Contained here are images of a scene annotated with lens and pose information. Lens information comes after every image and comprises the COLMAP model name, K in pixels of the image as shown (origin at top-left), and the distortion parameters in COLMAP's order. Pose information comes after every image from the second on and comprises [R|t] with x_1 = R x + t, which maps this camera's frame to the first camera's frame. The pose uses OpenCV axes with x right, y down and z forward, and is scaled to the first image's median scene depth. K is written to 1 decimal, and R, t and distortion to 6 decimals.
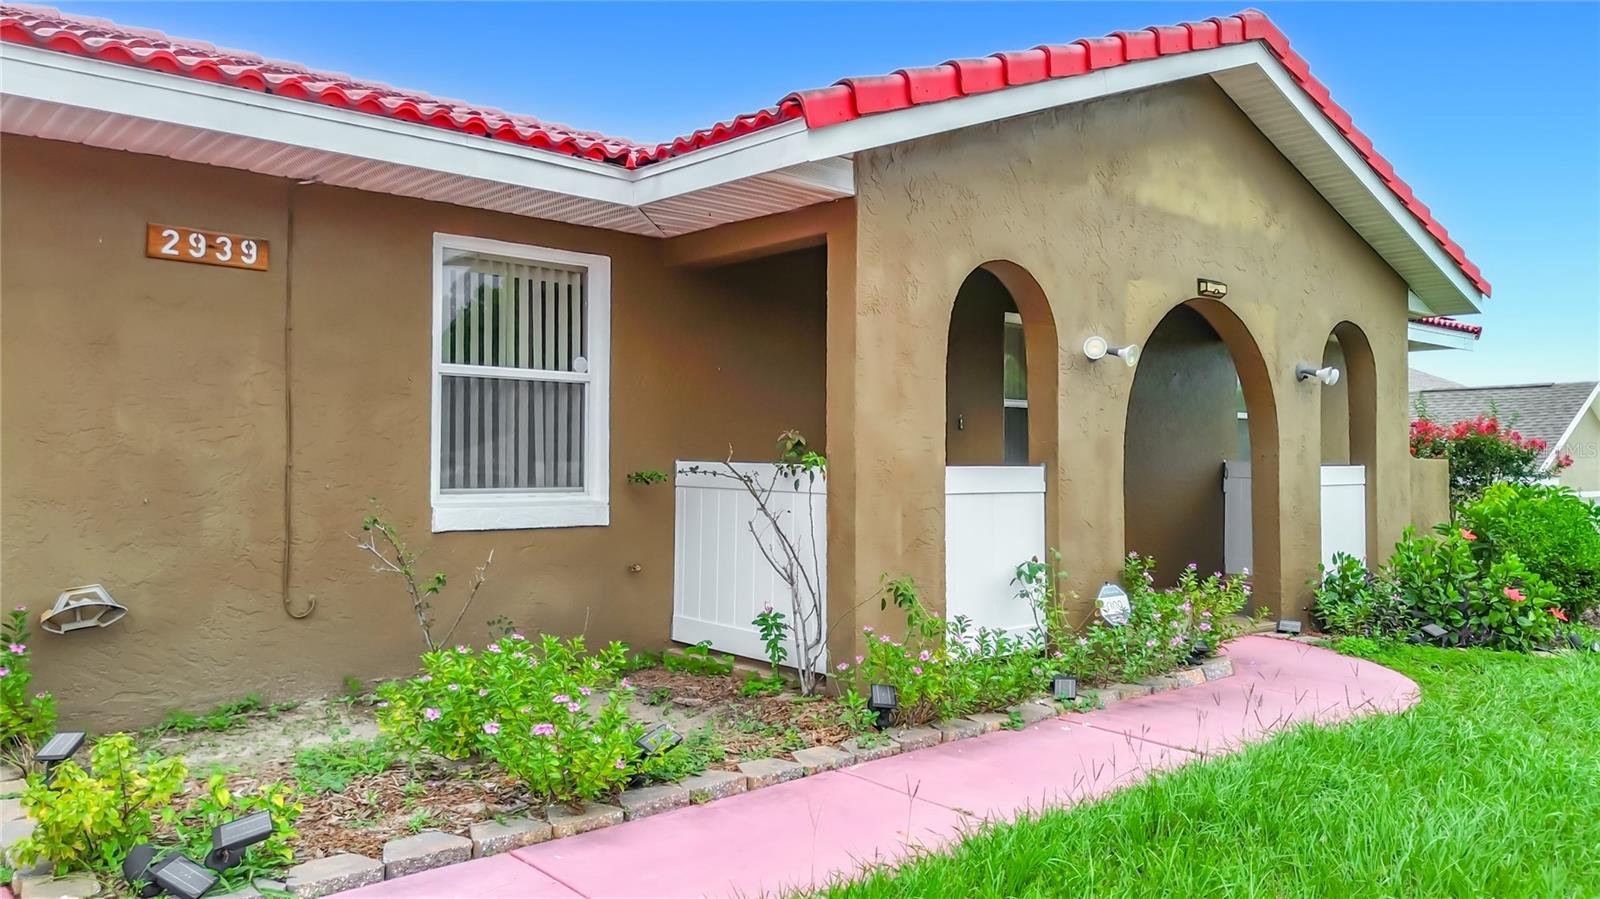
lens RADIAL K [[1140.2, 0, 800.0], [0, 1140.2, 449.5], [0, 0, 1]] dist [-0.002783, -0.002142]
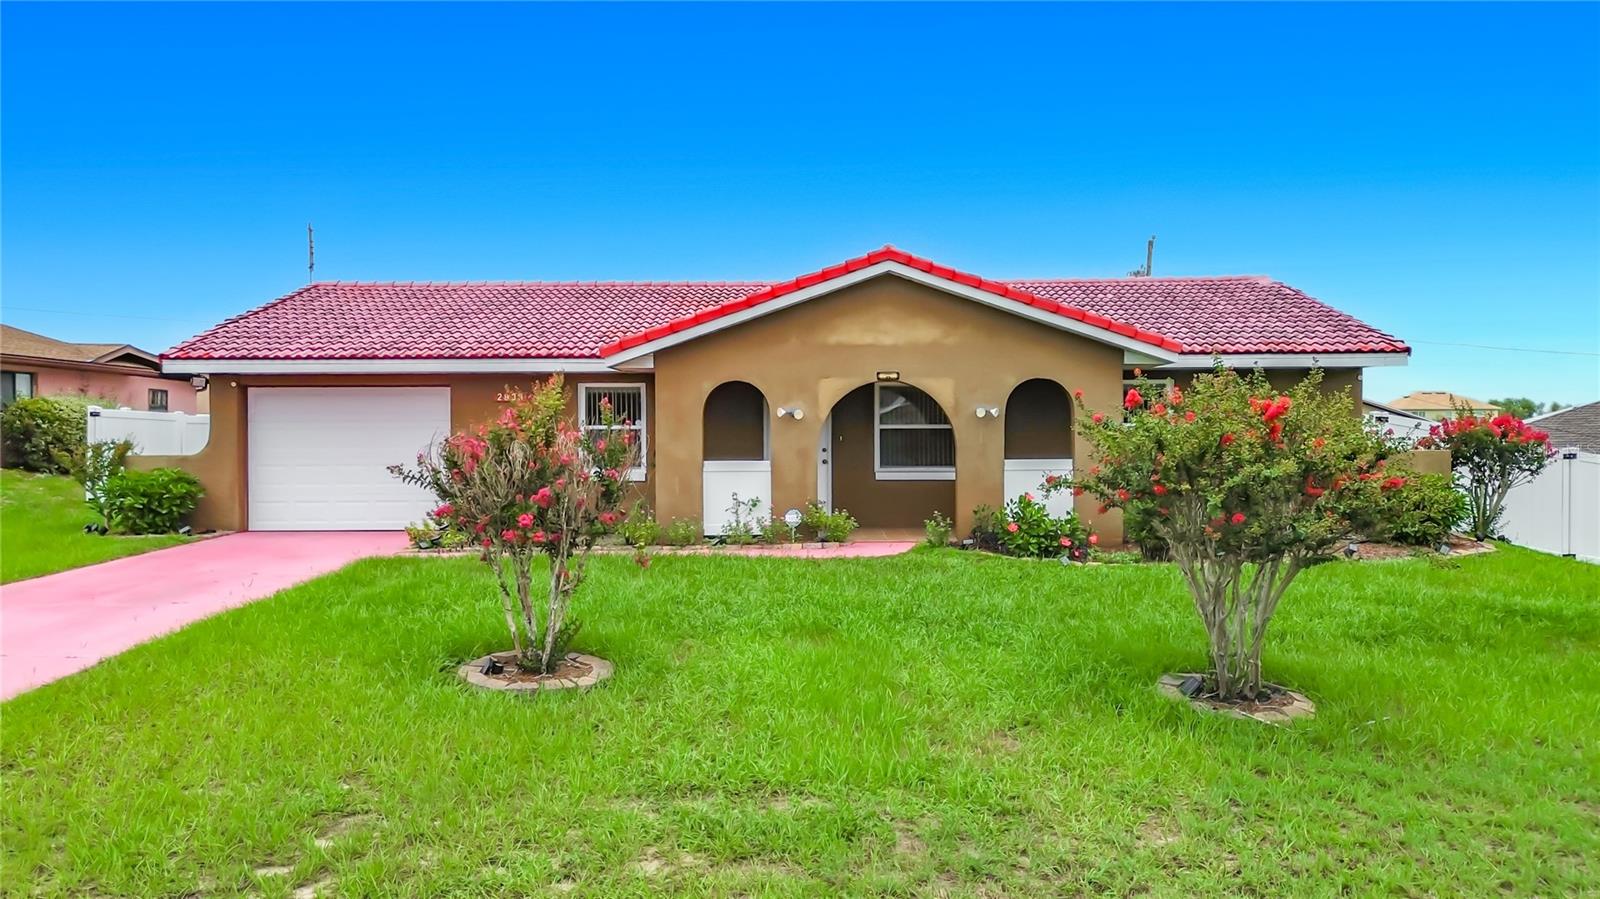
lens RADIAL K [[1012.1, 0, 800.0], [0, 1012.1, 449.5], [0, 0, 1]] dist [0.035217, -0.000577]
pose [[0.761516, 0.004316, -0.648132, 1.727811], [0.014696, 0.999606, 0.023923, -0.061752], [0.647980, -0.027743, 0.761152, -0.636047]]
